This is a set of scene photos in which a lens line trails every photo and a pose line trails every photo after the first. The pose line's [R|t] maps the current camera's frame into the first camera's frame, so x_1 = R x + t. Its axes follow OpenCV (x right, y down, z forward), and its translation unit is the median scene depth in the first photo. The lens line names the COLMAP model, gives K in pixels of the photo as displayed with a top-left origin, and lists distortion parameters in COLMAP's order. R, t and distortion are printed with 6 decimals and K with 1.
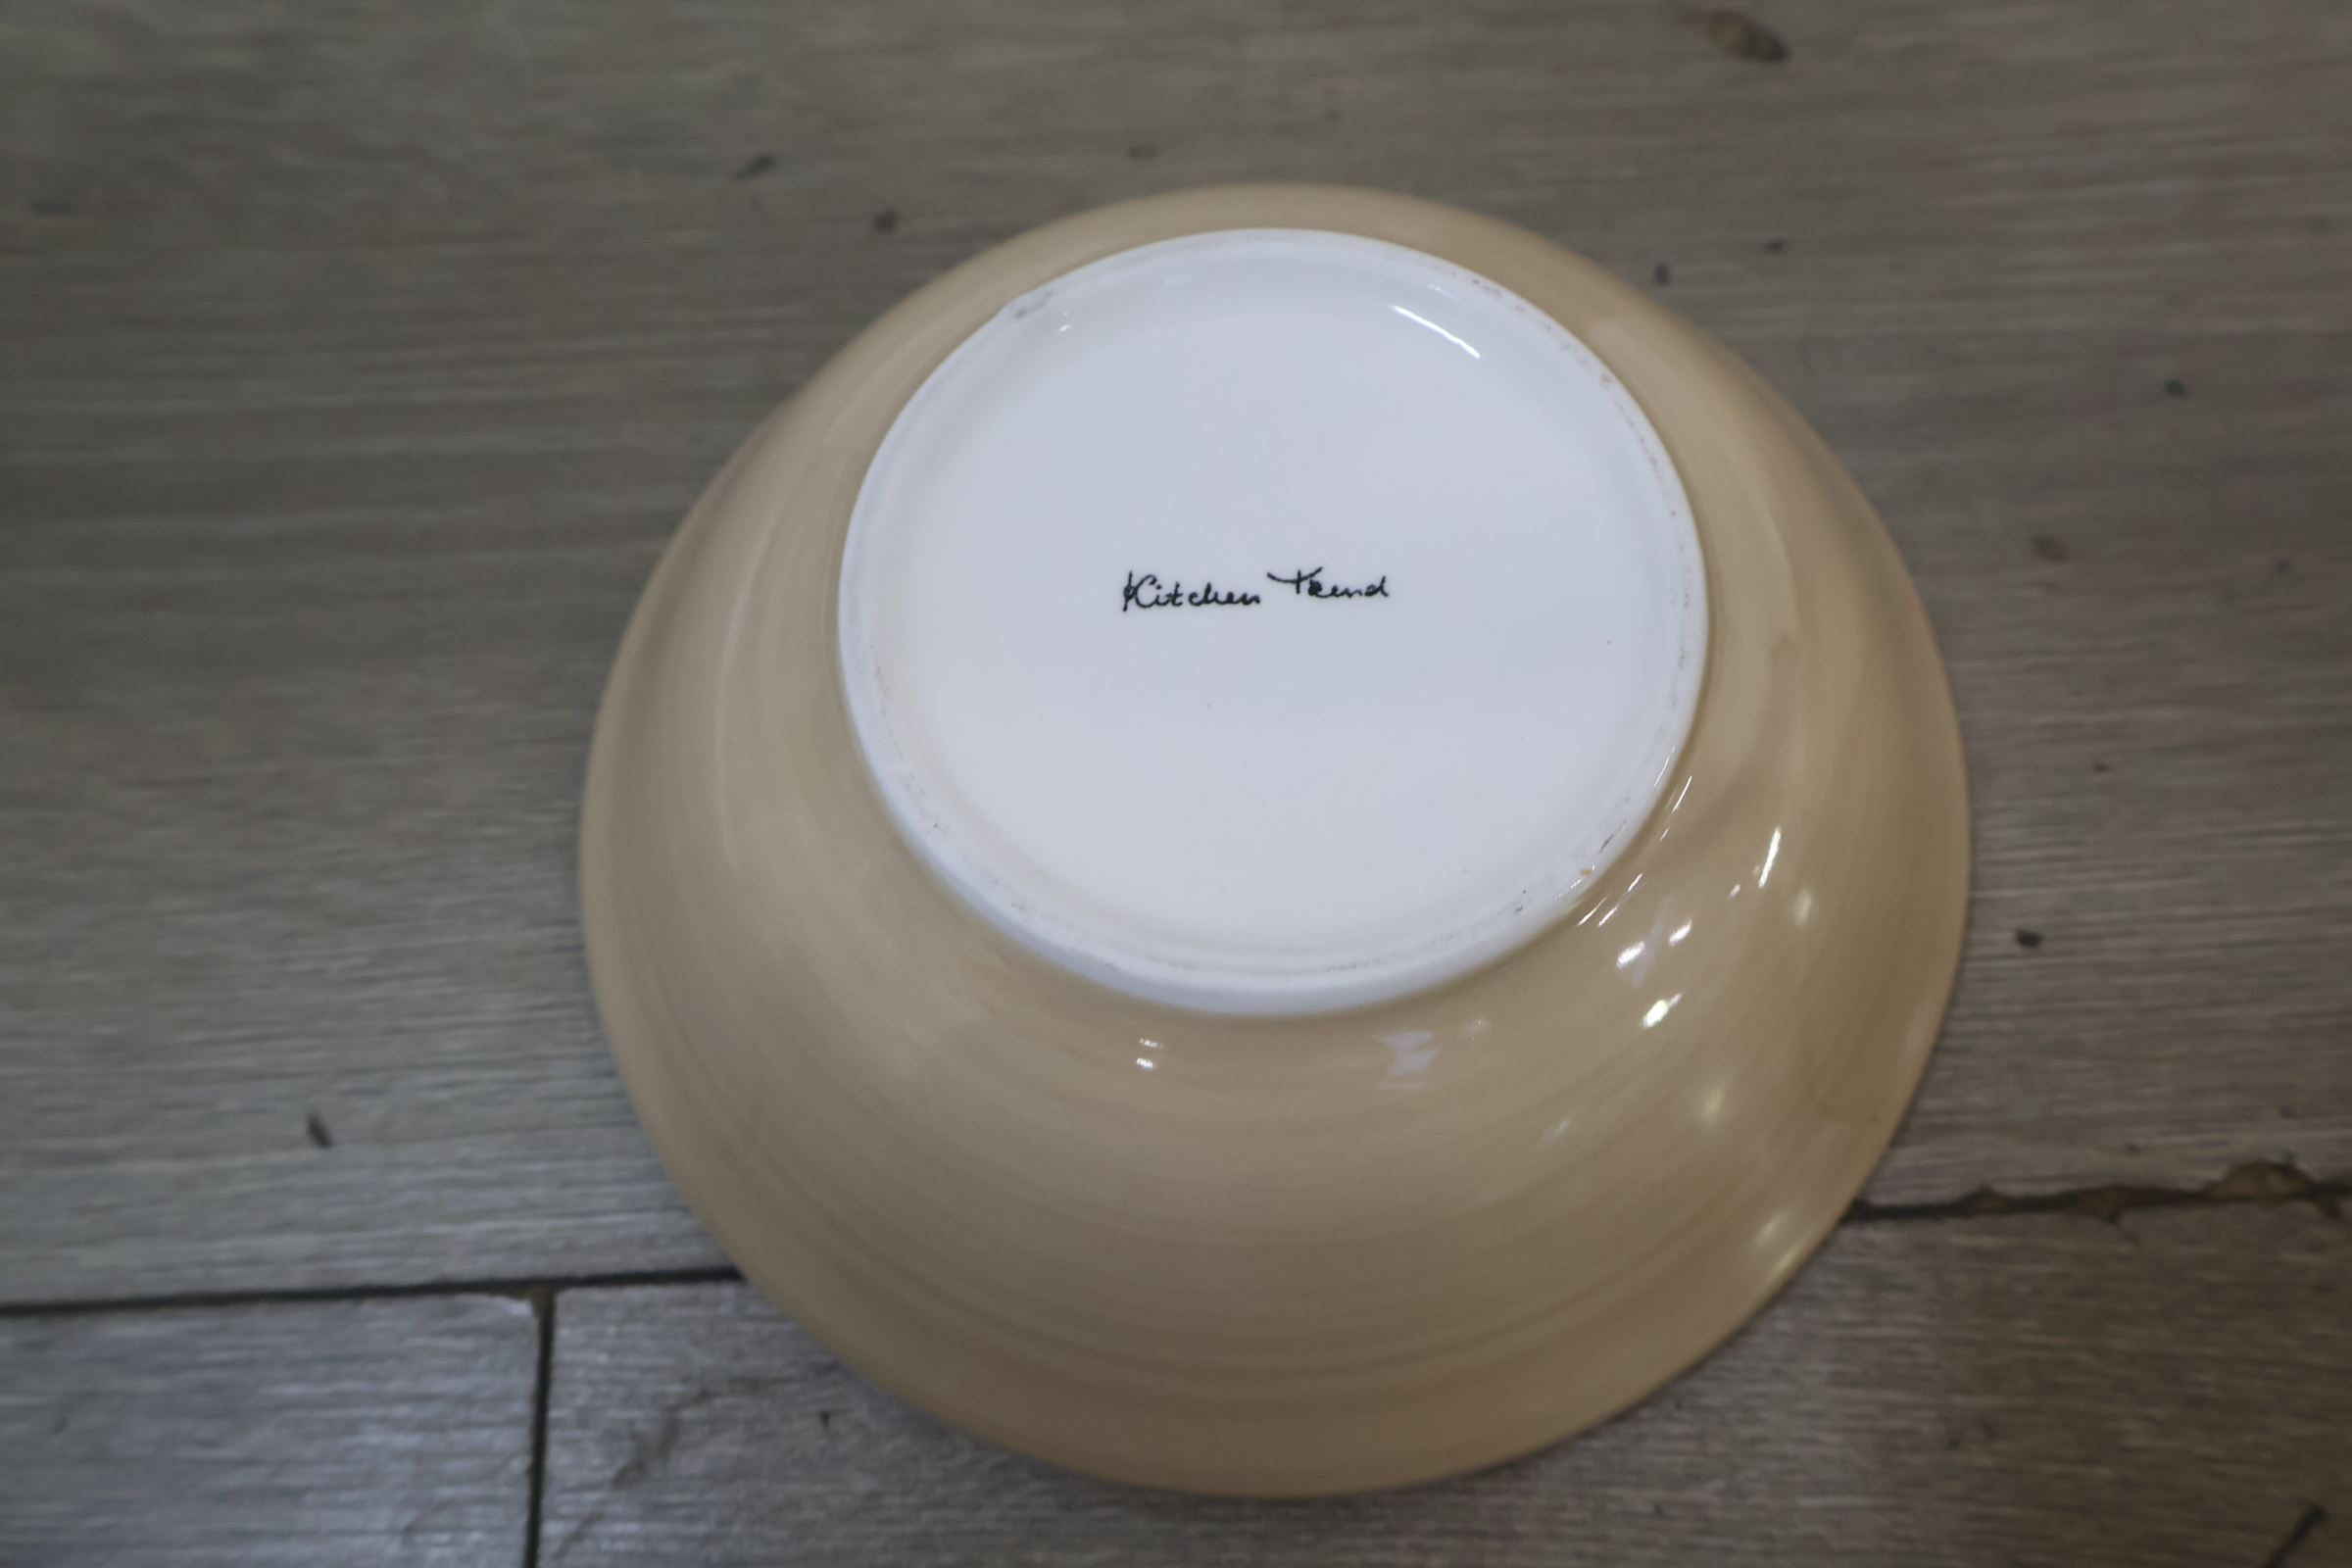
lens RADIAL K [[2158.7, 0, 1159.2], [0, 2158.7, 837.3], [0, 0, 1]] dist [0.013734, 0.000000]
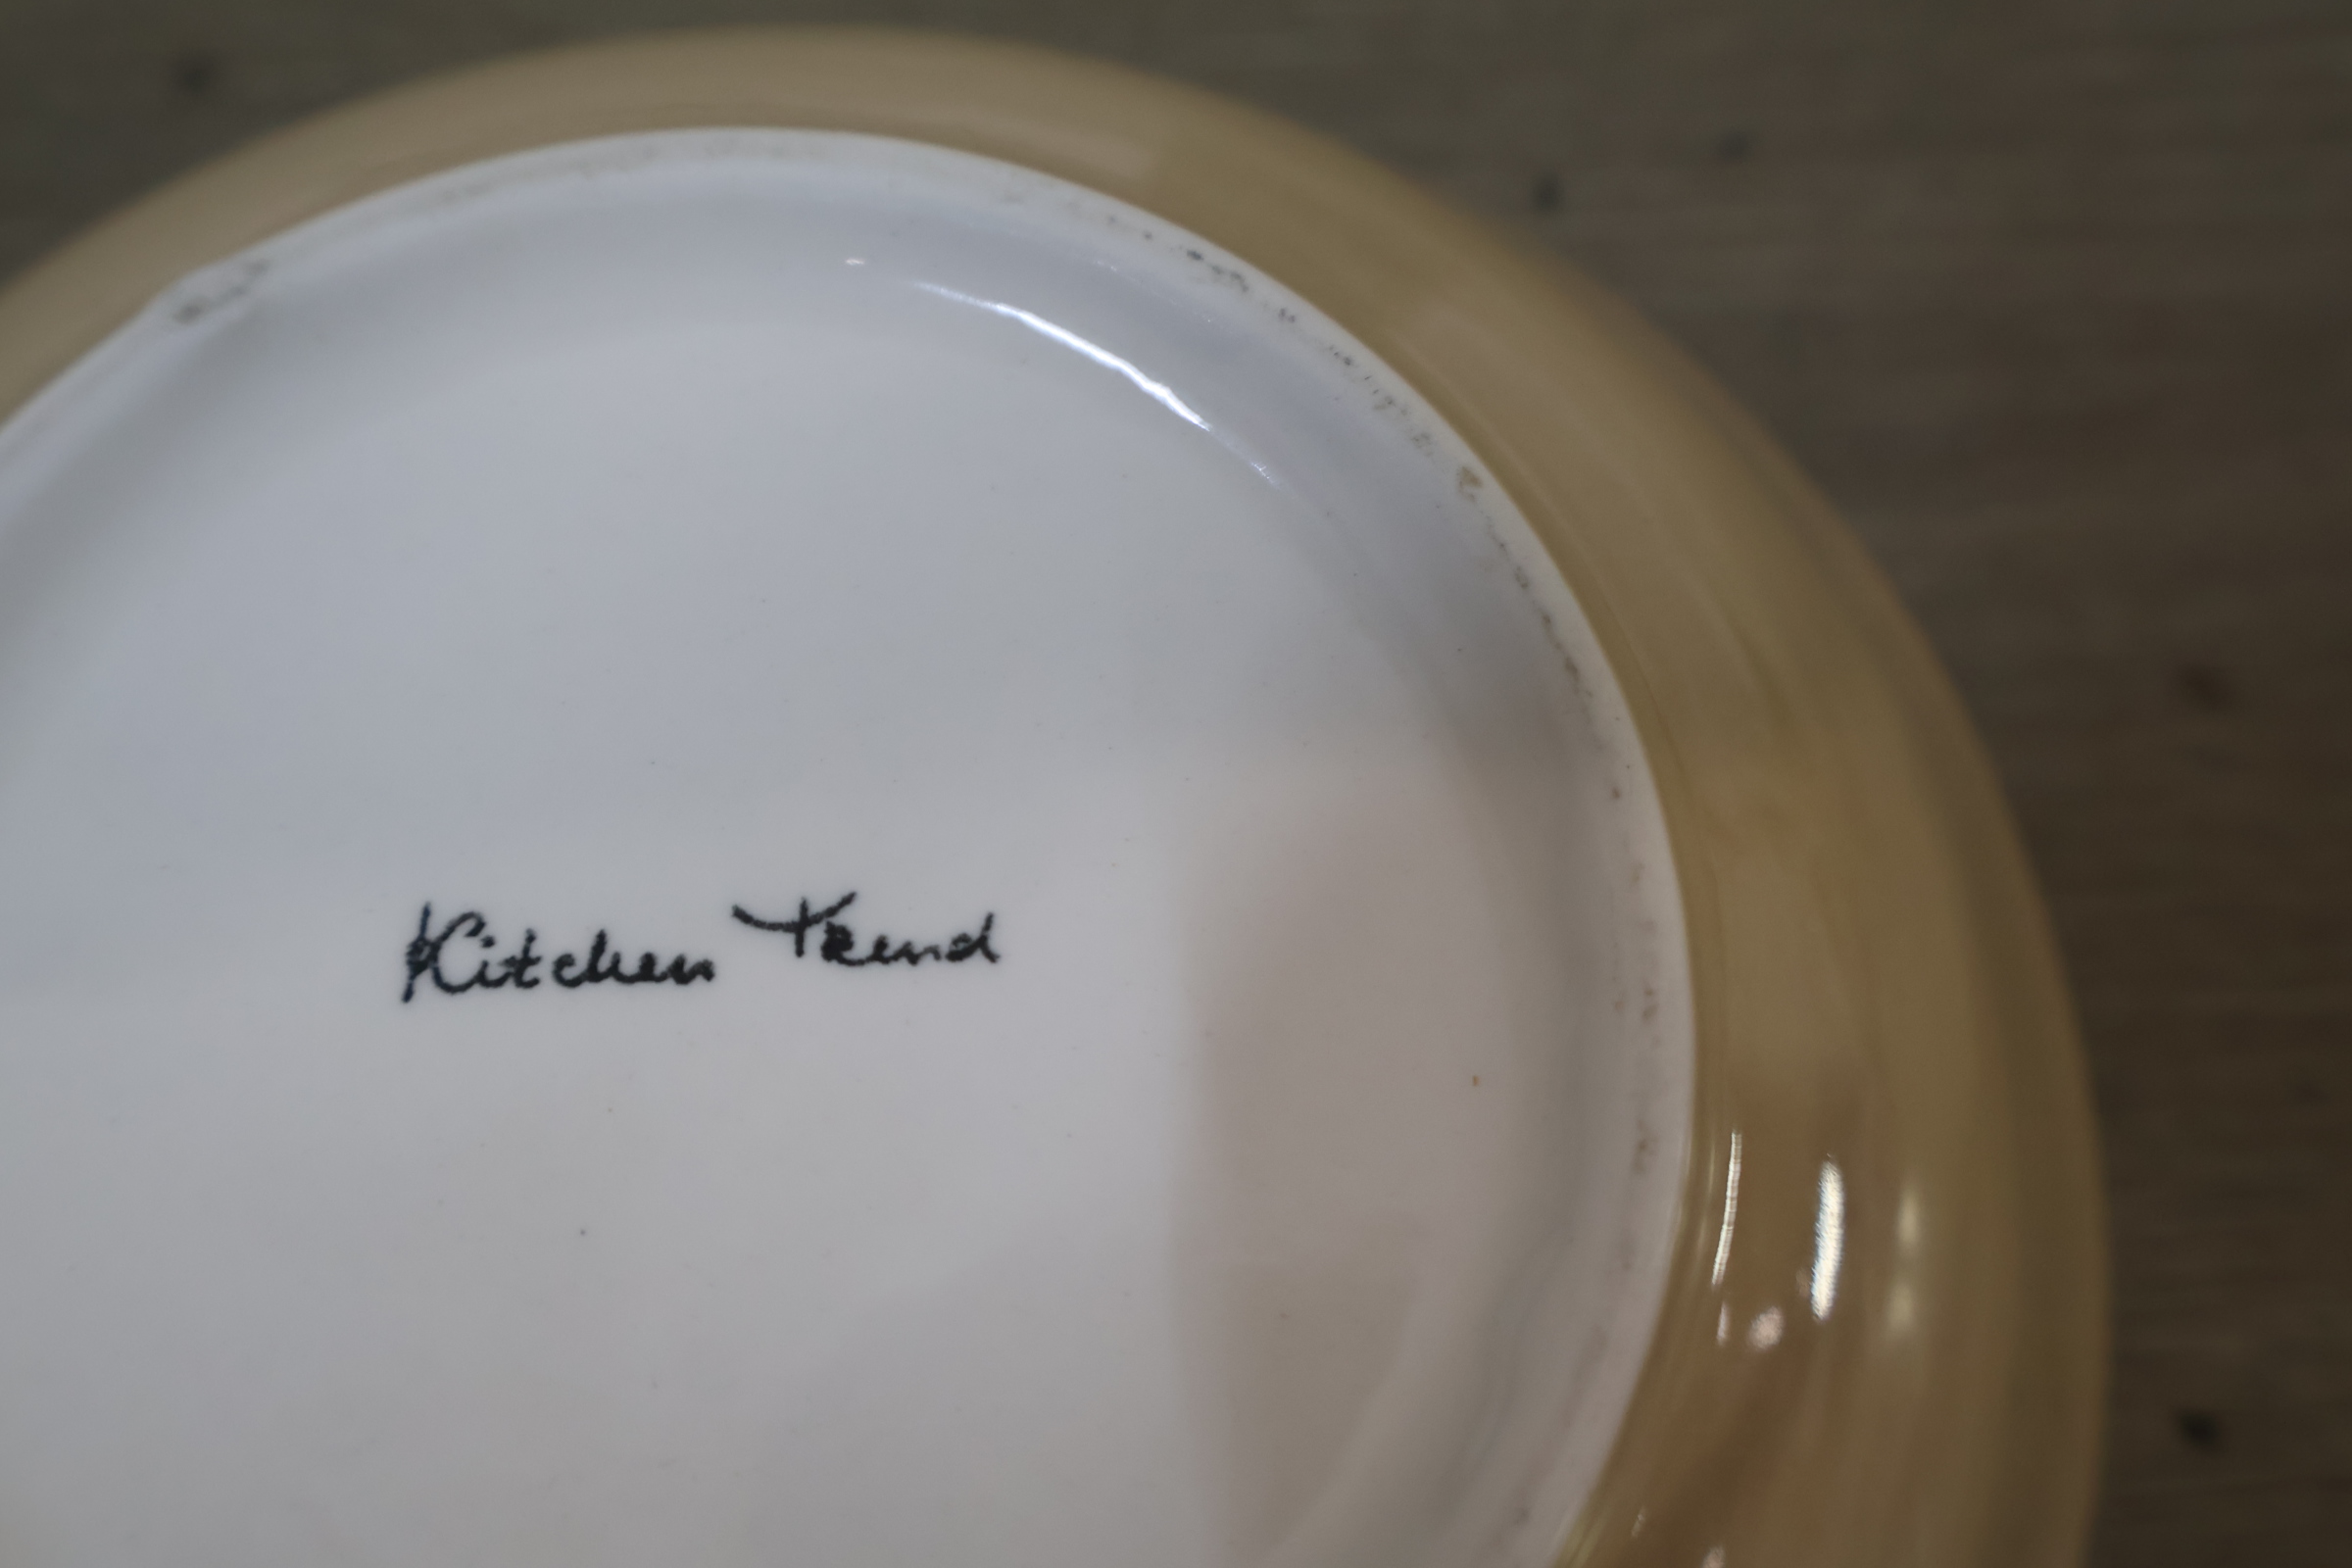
lens RADIAL K [[2158.7, 0, 1169.4], [0, 2158.7, 771.4], [0, 0, 1]] dist [0.013734, 0.000000]
pose [[0.996279, -0.007481, 0.085862, 0.102887], [0.002905, 0.998574, 0.053298, -0.175154], [-0.086138, -0.052850, 0.994880, 0.543090]]
